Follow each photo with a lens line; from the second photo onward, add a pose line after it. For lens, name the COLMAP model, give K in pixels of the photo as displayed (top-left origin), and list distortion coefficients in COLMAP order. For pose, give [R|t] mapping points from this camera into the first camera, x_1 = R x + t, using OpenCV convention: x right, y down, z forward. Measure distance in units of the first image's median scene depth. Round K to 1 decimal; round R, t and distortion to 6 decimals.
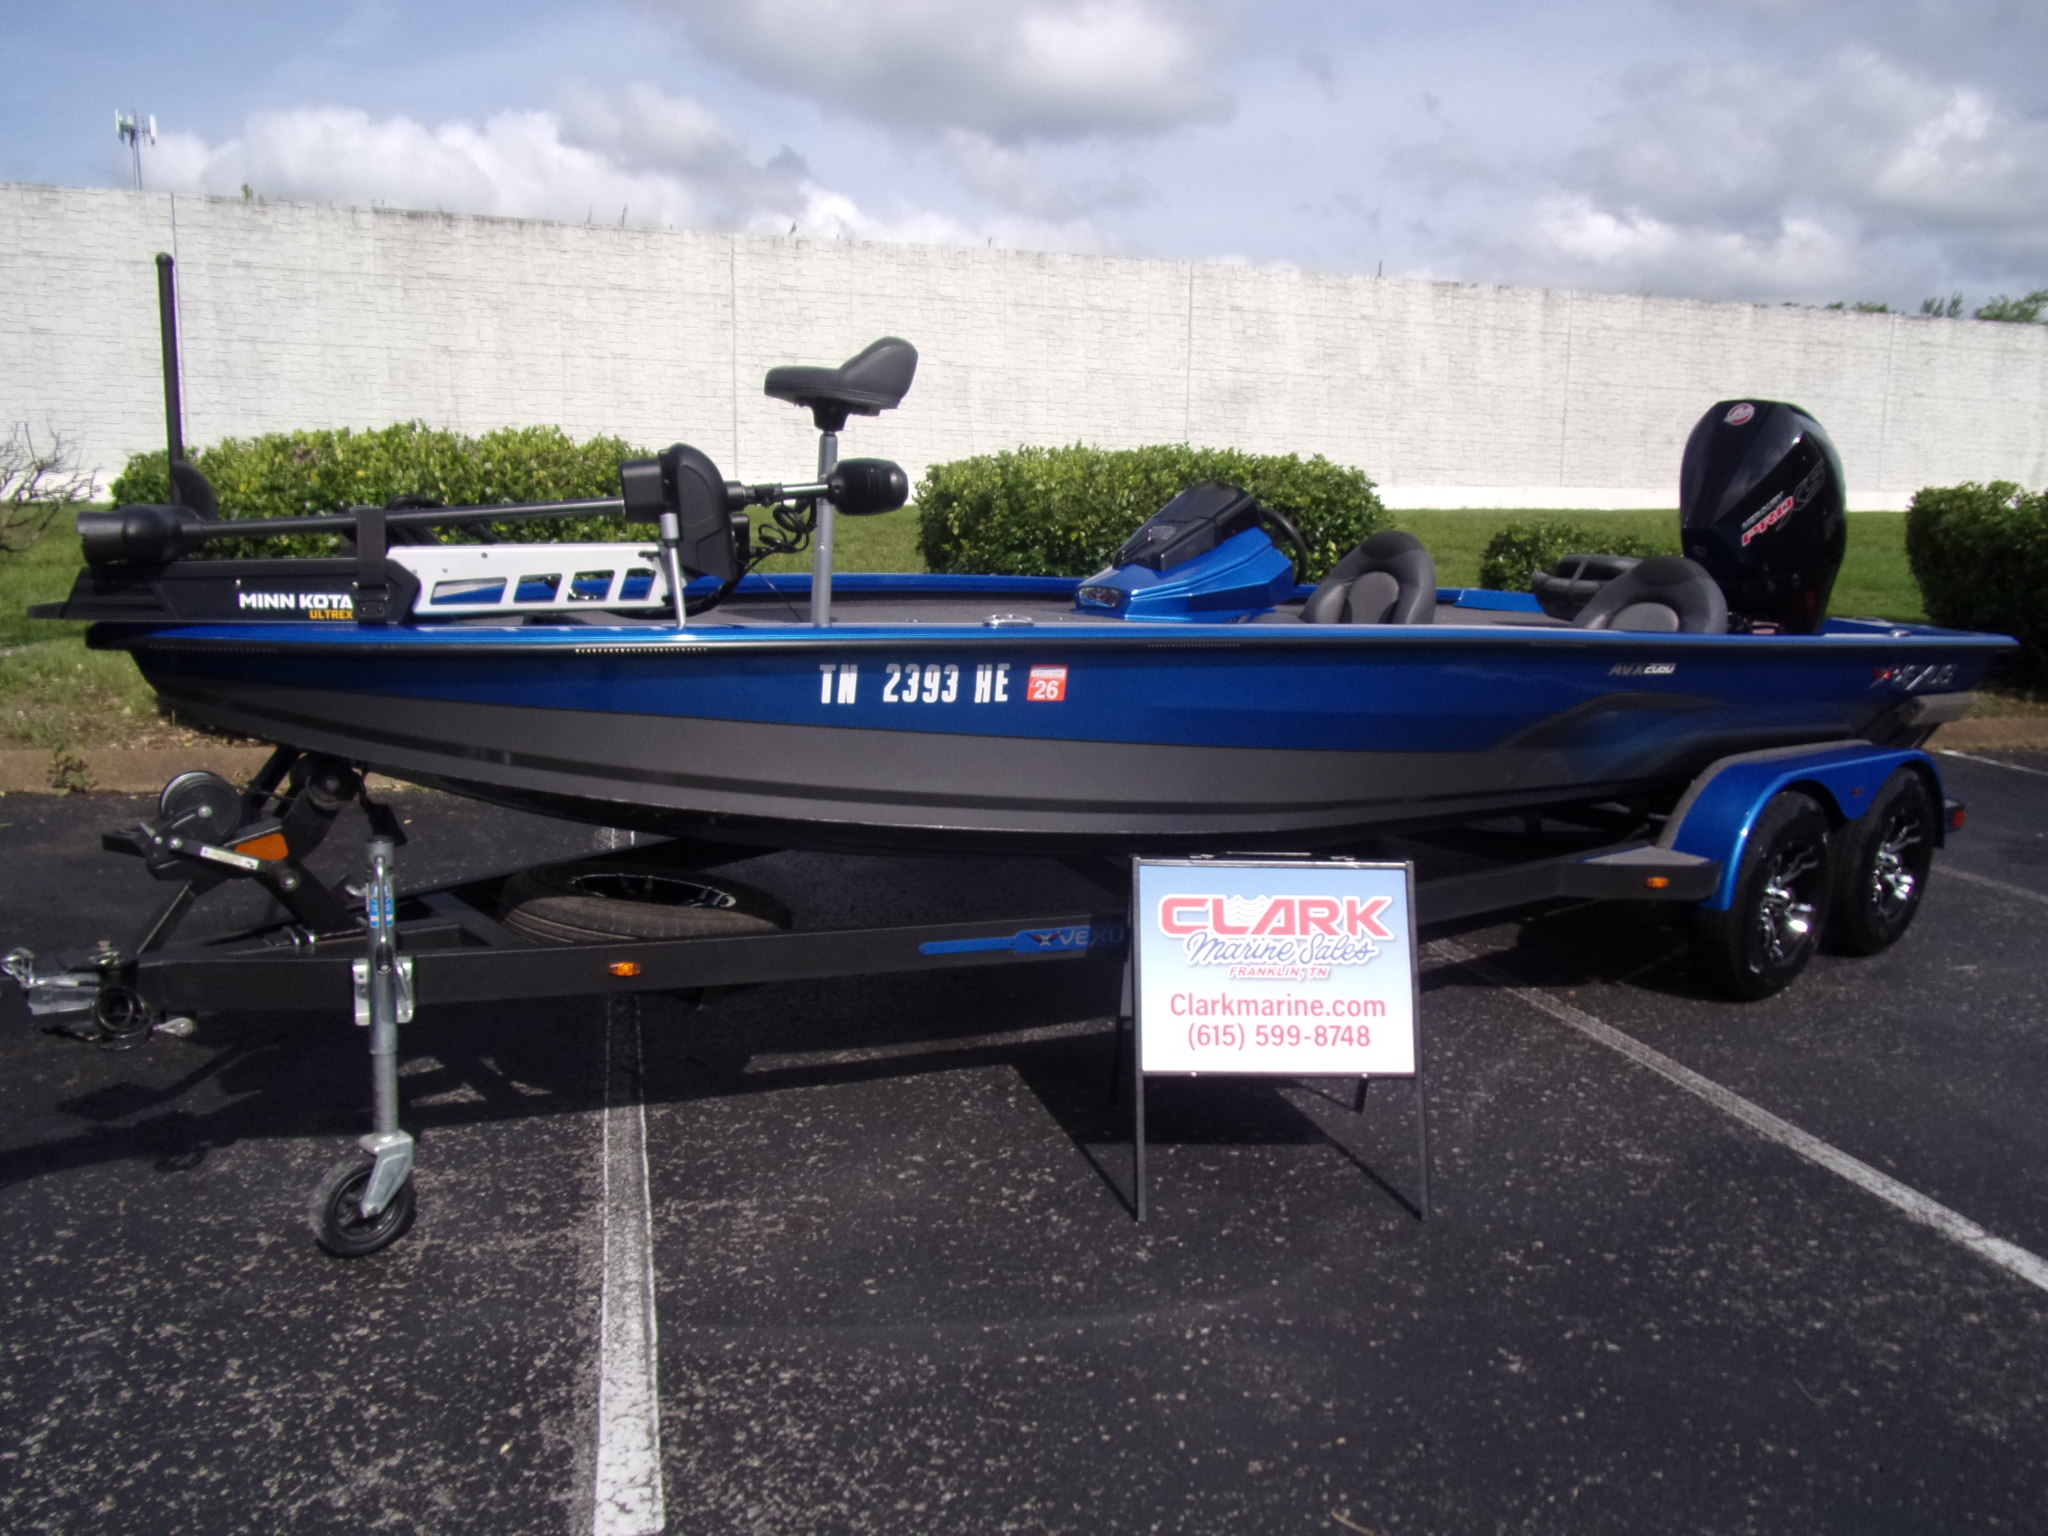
lens RADIAL K [[1573.5, 0, 1029.6], [0, 1573.5, 769.0], [0, 0, 1]] dist [-0.019058, 0.009741]
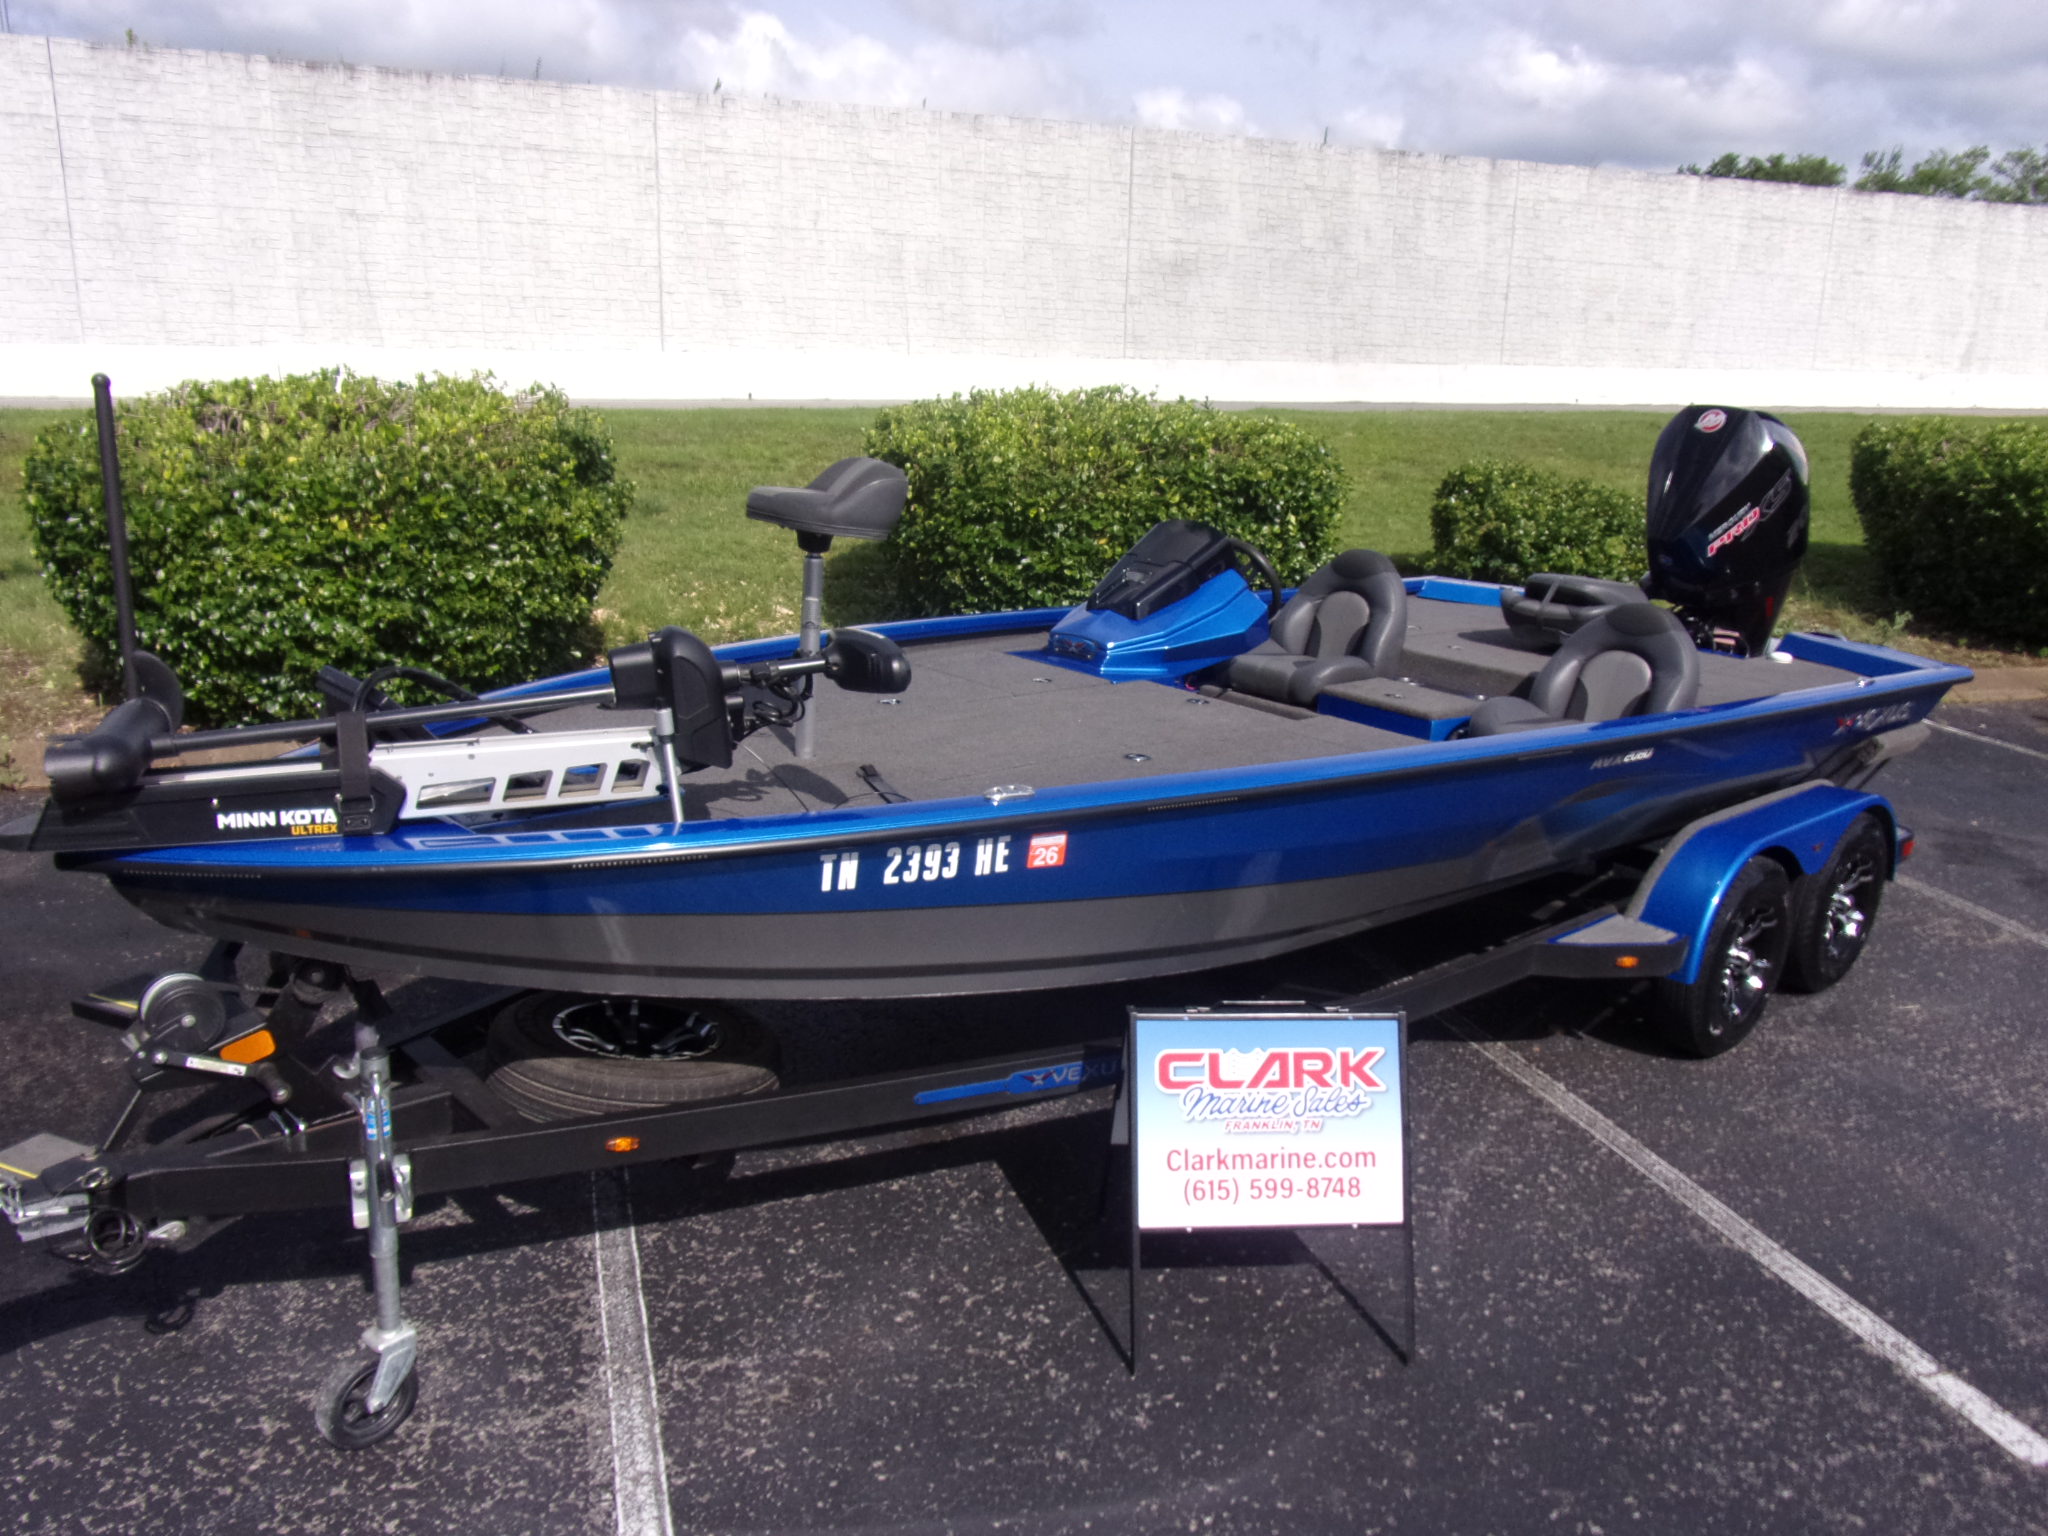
lens RADIAL K [[1571.2, 0, 1029.0], [0, 1571.2, 776.7], [0, 0, 1]] dist [-0.014923, 0.004620]
pose [[0.998968, -0.000246, 0.045411, -0.041400], [-0.004347, 0.994876, 0.101008, -0.183319], [-0.045204, -0.101101, 0.993849, 0.023963]]
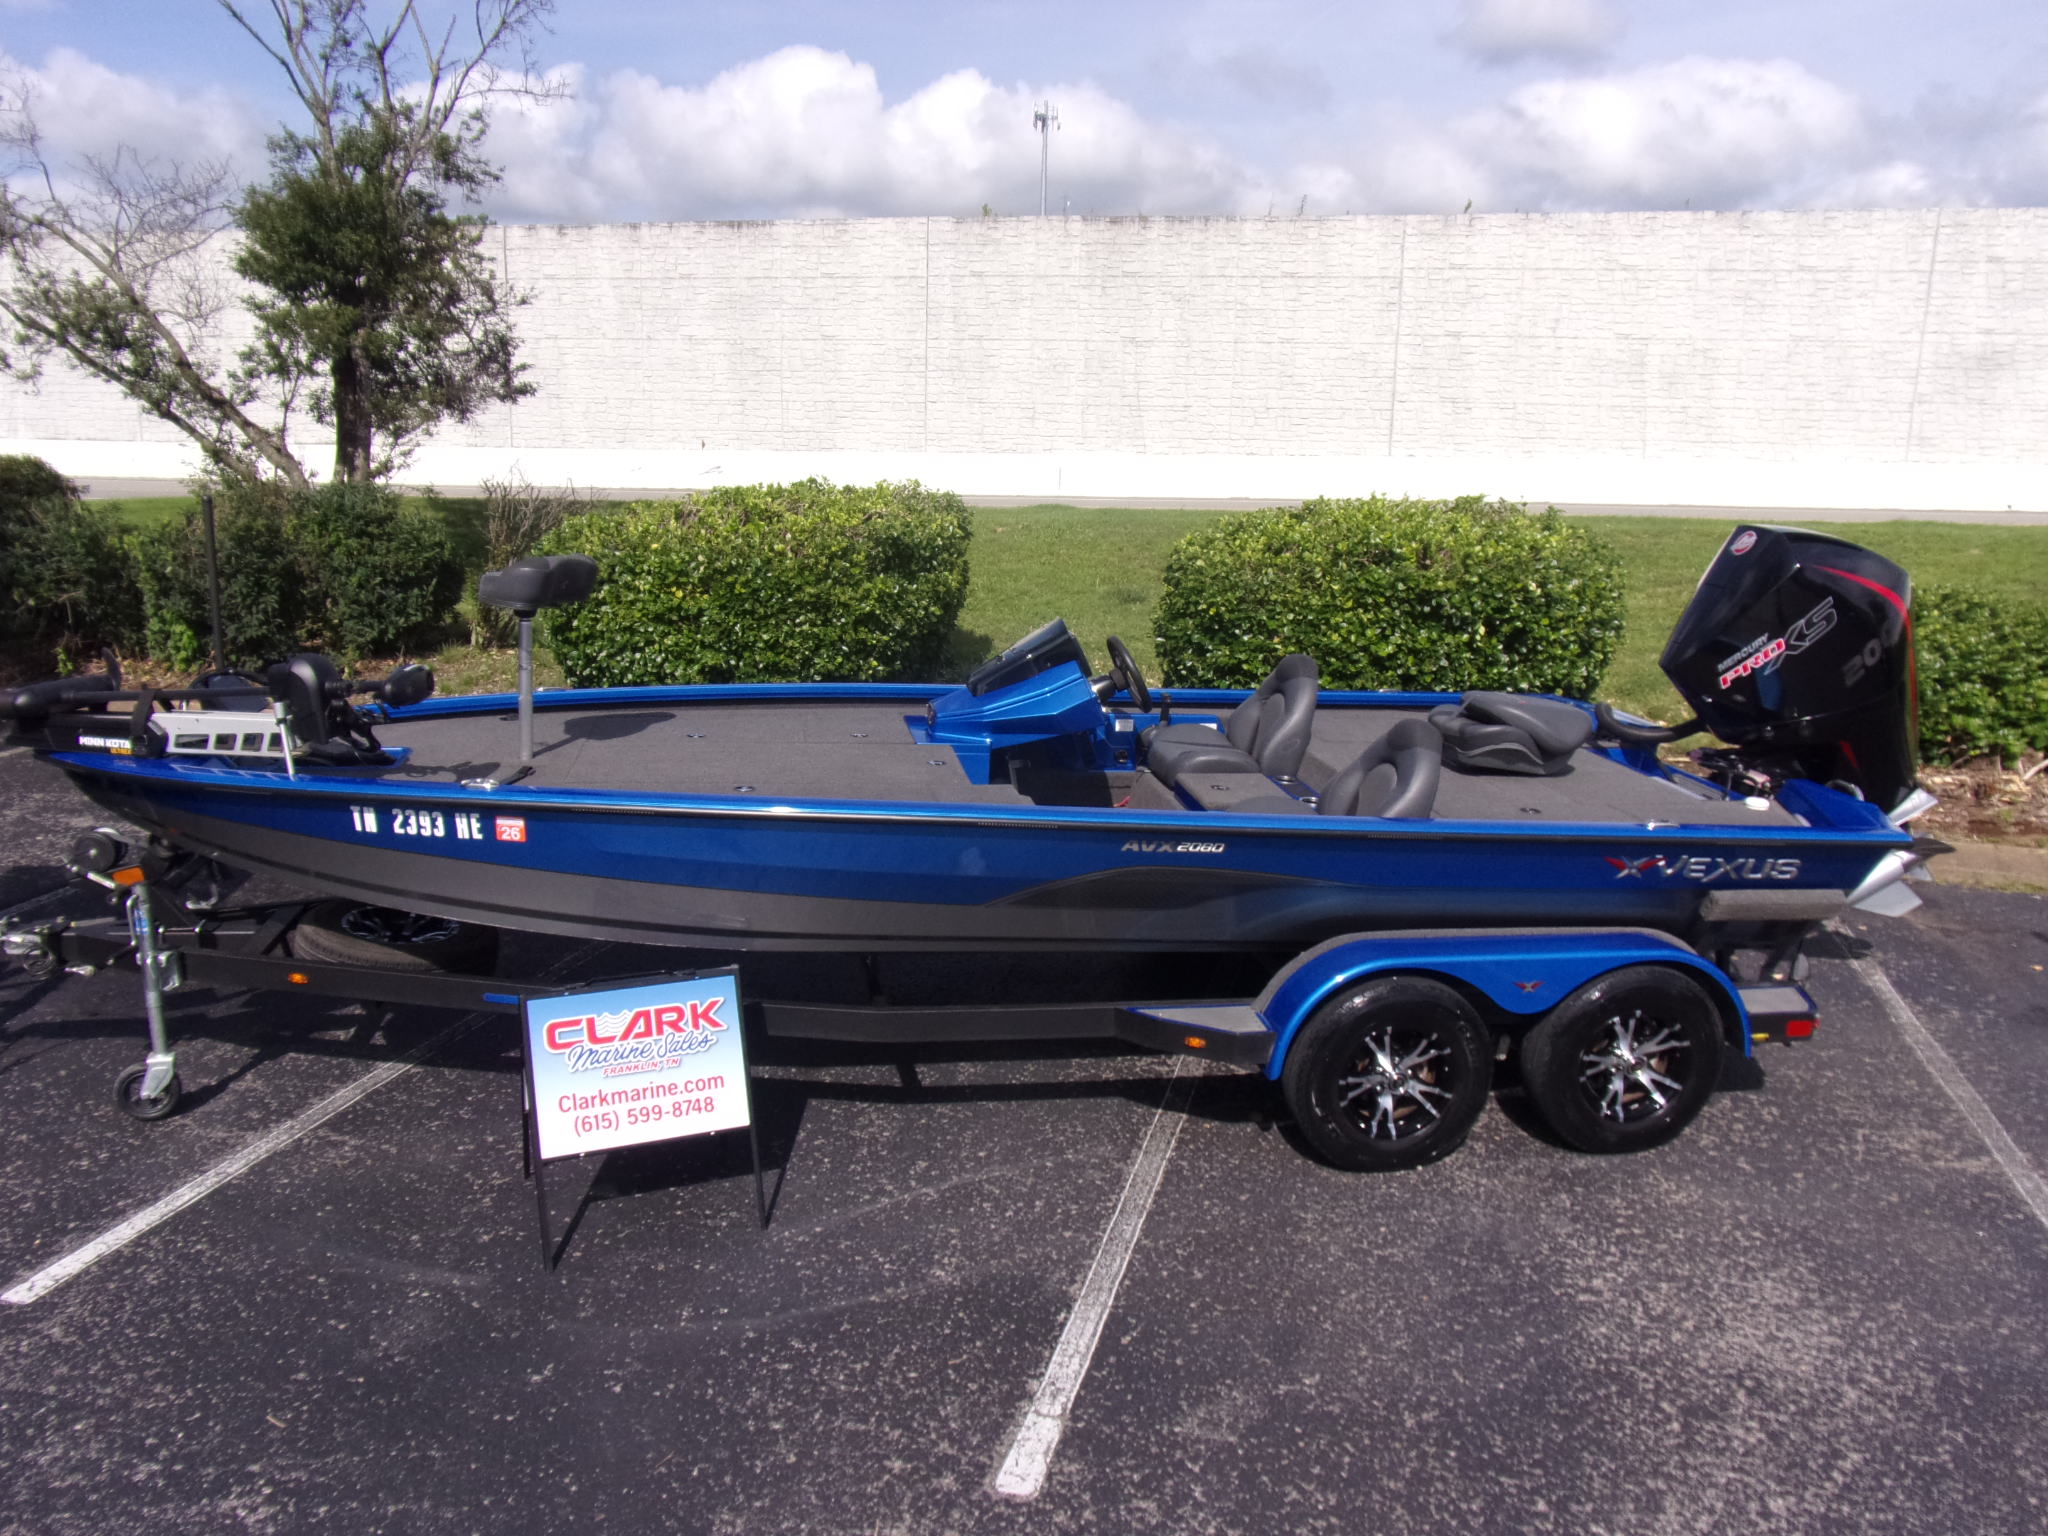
lens RADIAL K [[1547.6, 0, 1031.7], [0, 1547.6, 779.4], [0, 0, 1]] dist [-0.027946, 0.011940]
pose [[0.865644, 0.107734, -0.488931, 0.996065], [-0.083511, 0.993963, 0.071162, -0.216420], [0.493646, -0.020770, 0.869415, 0.027857]]
